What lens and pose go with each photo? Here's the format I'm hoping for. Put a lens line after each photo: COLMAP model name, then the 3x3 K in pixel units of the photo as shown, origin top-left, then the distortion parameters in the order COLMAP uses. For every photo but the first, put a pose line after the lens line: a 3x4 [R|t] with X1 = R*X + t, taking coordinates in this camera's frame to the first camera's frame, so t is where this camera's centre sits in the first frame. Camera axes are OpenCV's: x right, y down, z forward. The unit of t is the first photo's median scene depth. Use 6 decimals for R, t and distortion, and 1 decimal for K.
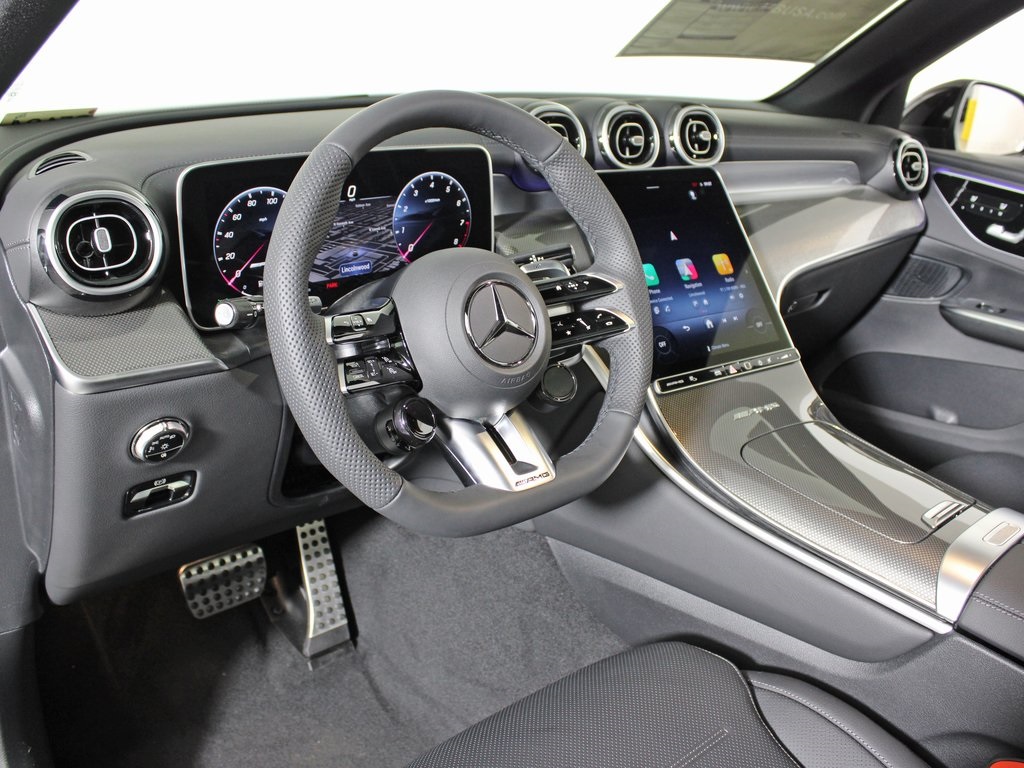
lens RADIAL K [[946.1, 0, 512.0], [0, 946.1, 384.0], [0, 0, 1]] dist [-0.124713, 0.014158]
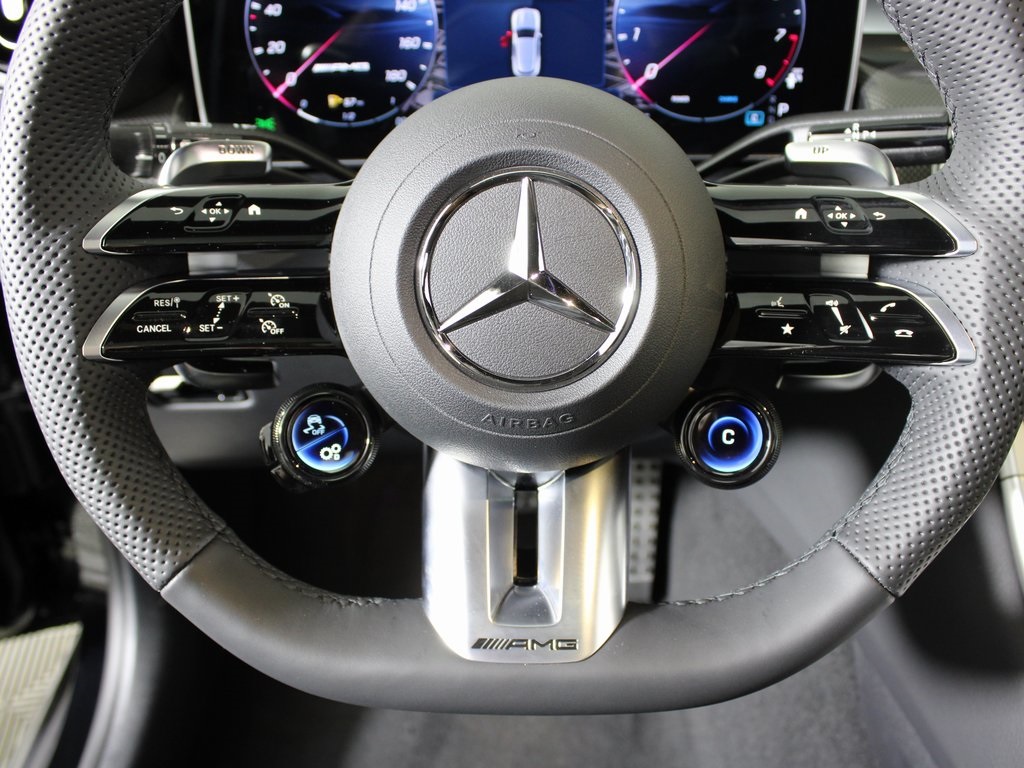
lens RADIAL K [[946.1, 0, 512.0], [0, 946.1, 384.0], [0, 0, 1]] dist [-0.124713, 0.014158]
pose [[0.752022, 0.309254, -0.582086, 0.188105], [-0.190058, 0.947332, 0.257760, -0.100455], [0.631142, -0.083211, 0.771191, 0.551844]]
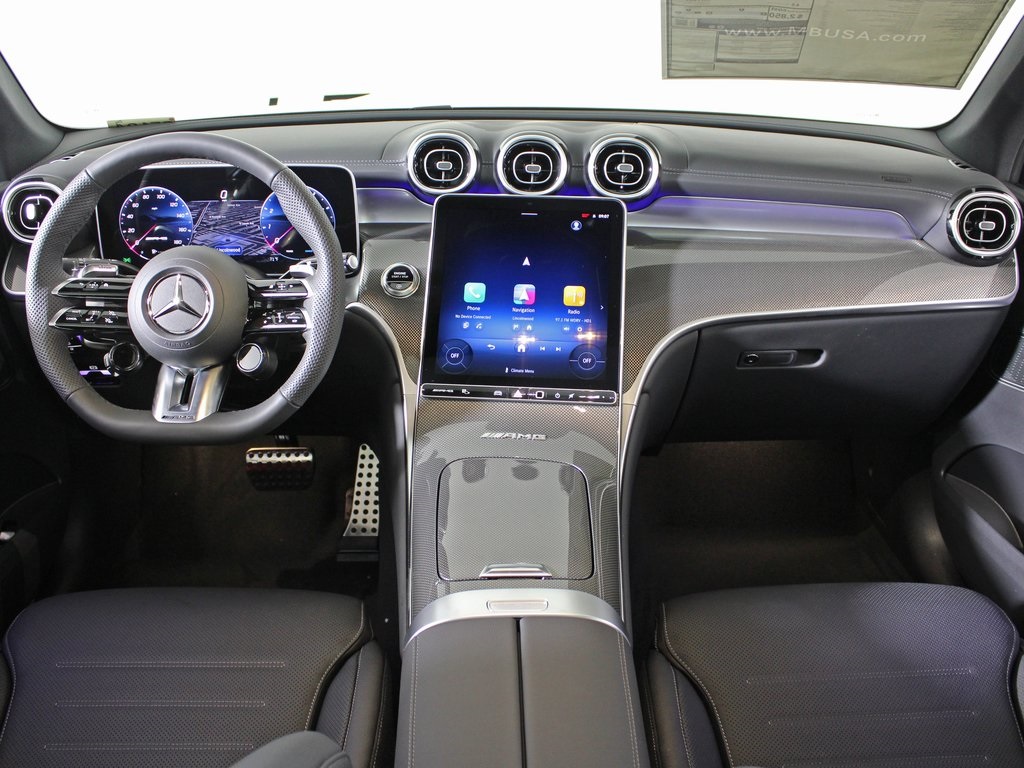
lens RADIAL K [[946.1, 0, 512.0], [0, 946.1, 384.0], [0, 0, 1]] dist [-0.124713, 0.014158]
pose [[0.771560, 0.224227, -0.595330, 0.979409], [-0.203363, 0.973654, 0.103157, -0.153368], [0.602776, 0.041476, 0.796832, 0.170322]]
